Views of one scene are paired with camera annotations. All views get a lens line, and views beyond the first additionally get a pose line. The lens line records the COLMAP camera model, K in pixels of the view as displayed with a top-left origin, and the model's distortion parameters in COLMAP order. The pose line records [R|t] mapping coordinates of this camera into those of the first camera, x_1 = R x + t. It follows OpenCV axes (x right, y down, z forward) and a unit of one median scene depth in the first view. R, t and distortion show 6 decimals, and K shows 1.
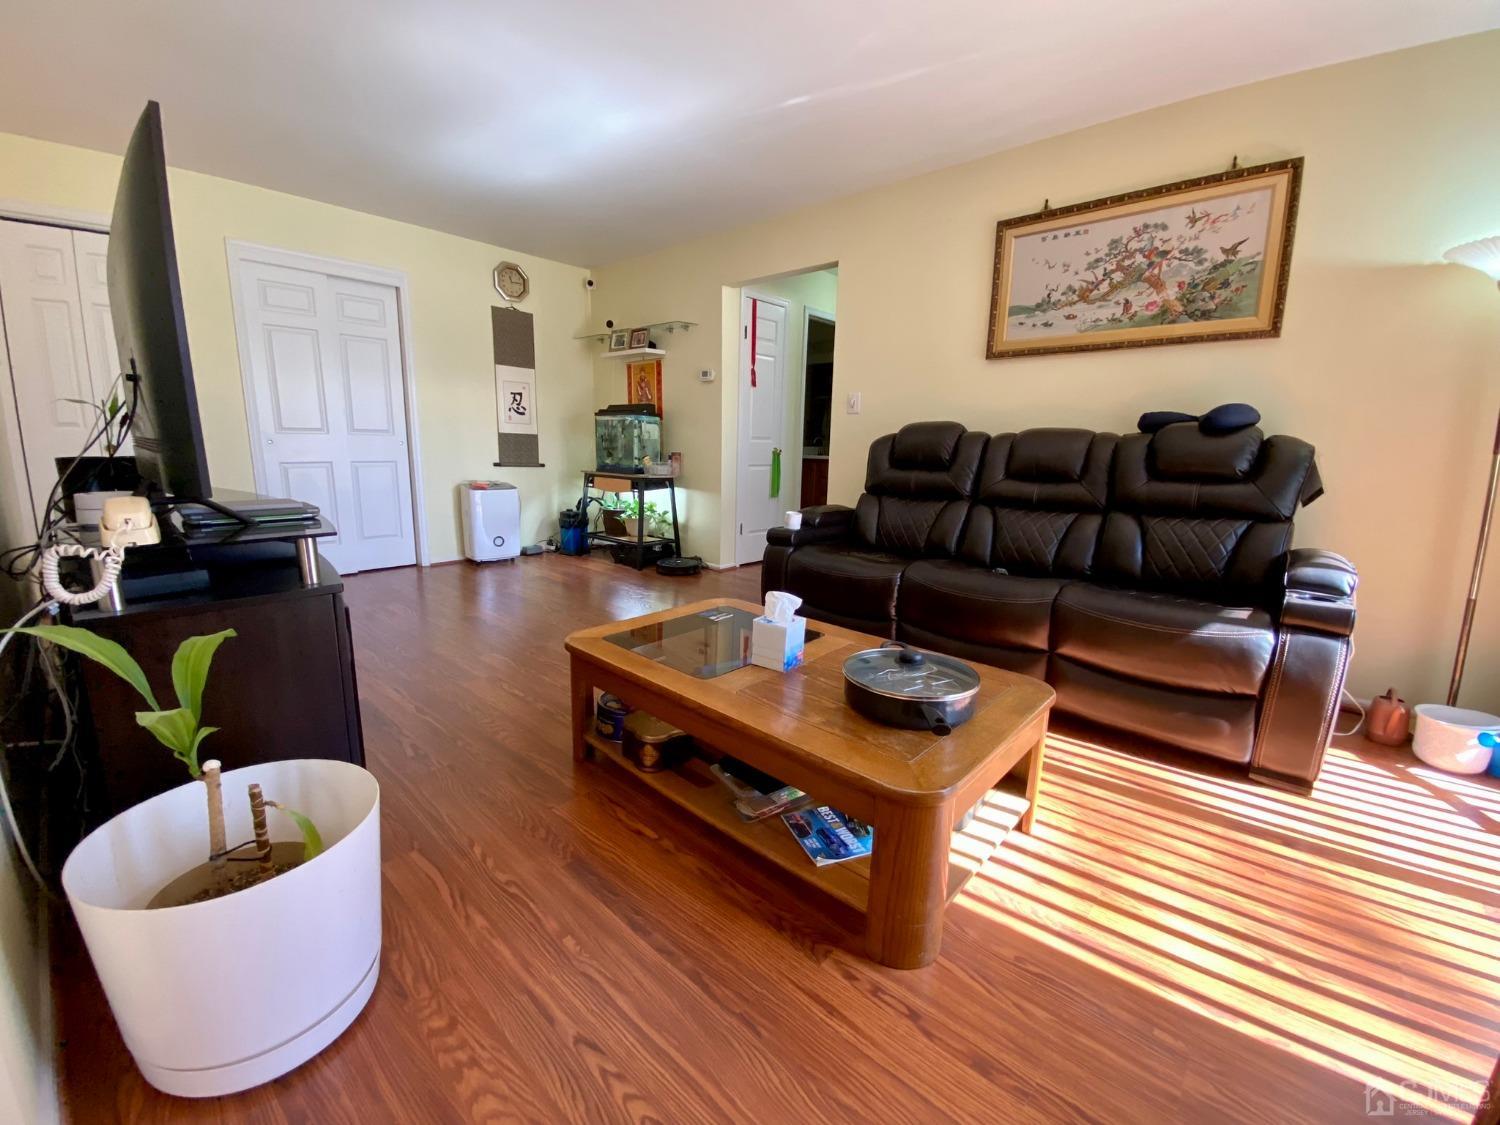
lens RADIAL K [[607.5, 0, 751.2], [0, 607.5, 557.5], [0, 0, 1]] dist [-0.017083, -0.003150]
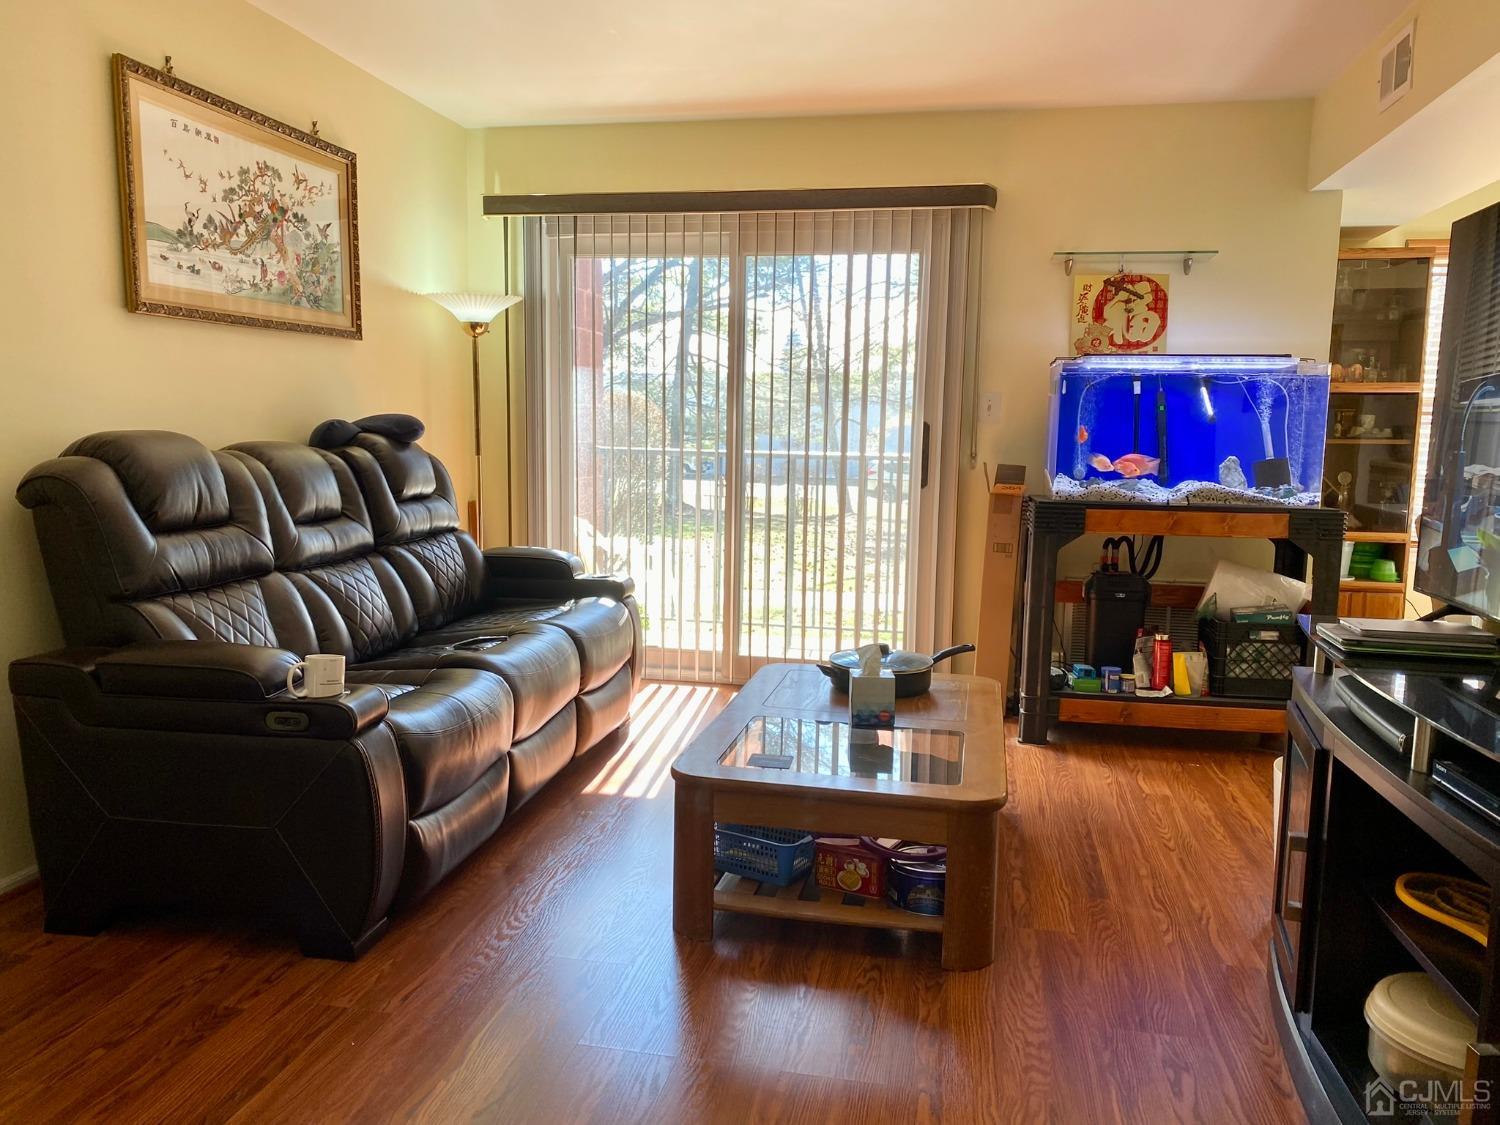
lens RADIAL K [[1163.5, 0, 749.7], [0, 1163.5, 553.9], [0, 0, 1]] dist [-0.026622, 0.007294]
pose [[-0.514729, -0.115320, 0.849562, -0.878393], [0.139781, 0.966366, 0.215864, -0.314900], [-0.845882, 0.229864, -0.481297, 1.271224]]
